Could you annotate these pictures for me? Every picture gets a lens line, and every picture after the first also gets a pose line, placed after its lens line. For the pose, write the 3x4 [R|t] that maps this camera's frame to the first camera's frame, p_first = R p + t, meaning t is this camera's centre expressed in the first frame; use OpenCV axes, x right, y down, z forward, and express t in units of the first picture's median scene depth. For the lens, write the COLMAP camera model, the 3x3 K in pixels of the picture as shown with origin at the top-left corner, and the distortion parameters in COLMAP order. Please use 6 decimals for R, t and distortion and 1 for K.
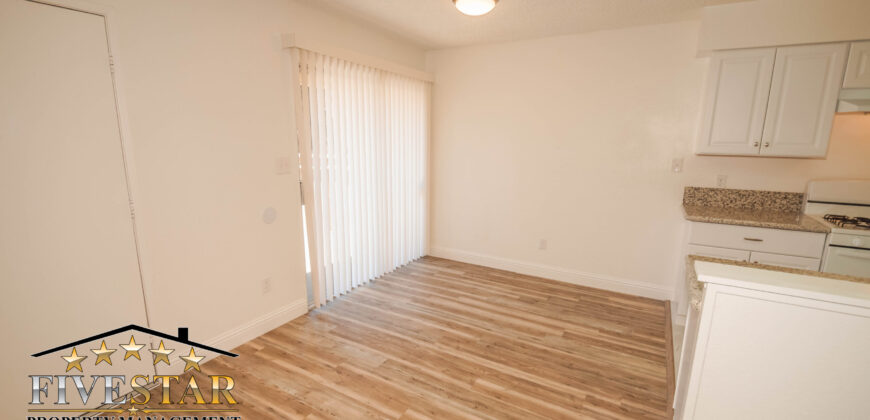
lens RADIAL K [[387.1, 0, 425.8], [0, 387.1, 213.5], [0, 0, 1]] dist [-0.005234, -0.003143]
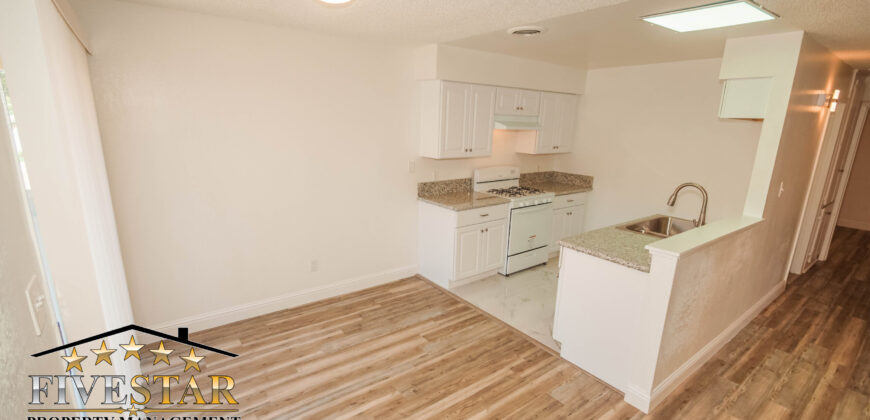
lens RADIAL K [[387.1, 0, 435.0], [0, 387.1, 209.4], [0, 0, 1]] dist [-0.005234, -0.003143]
pose [[0.373250, -0.213428, 0.902847, -0.481058], [0.161348, 0.973281, 0.163375, -0.191201], [-0.913593, 0.084693, 0.397713, 0.472801]]
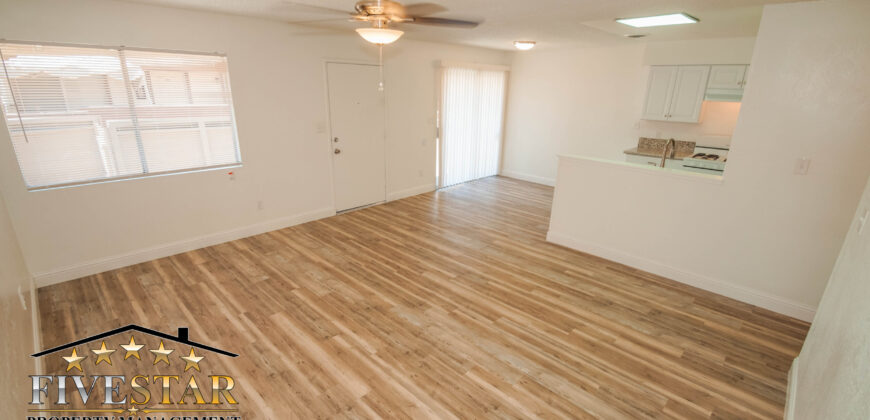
lens RADIAL K [[387.1, 0, 430.4], [0, 387.1, 213.2], [0, 0, 1]] dist [-0.005234, -0.003143]
pose [[0.971867, 0.080255, -0.221437, 0.146248], [-0.053979, 0.991029, 0.122264, 0.119995], [0.229263, -0.106872, 0.967480, -1.077304]]
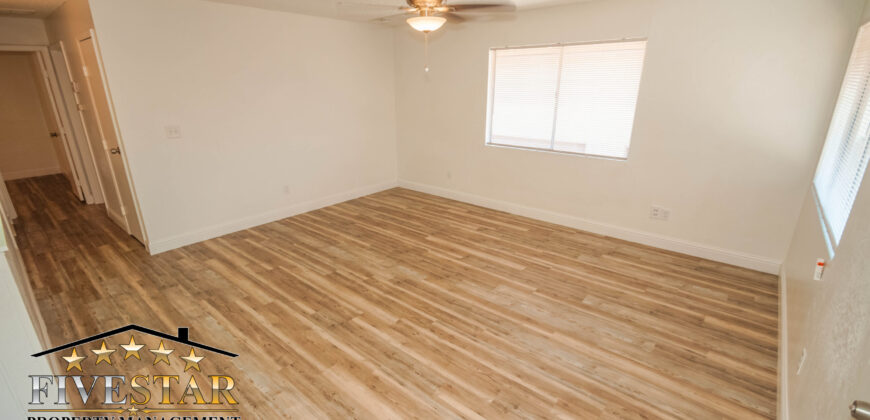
lens RADIAL K [[387.1, 0, 433.3], [0, 387.1, 209.4], [0, 0, 1]] dist [-0.005234, -0.003143]
pose [[-0.986778, -0.062044, 0.149735, -0.320874], [0.020168, 0.869652, 0.493254, -0.200026], [-0.160821, 0.489752, -0.856901, 0.660049]]
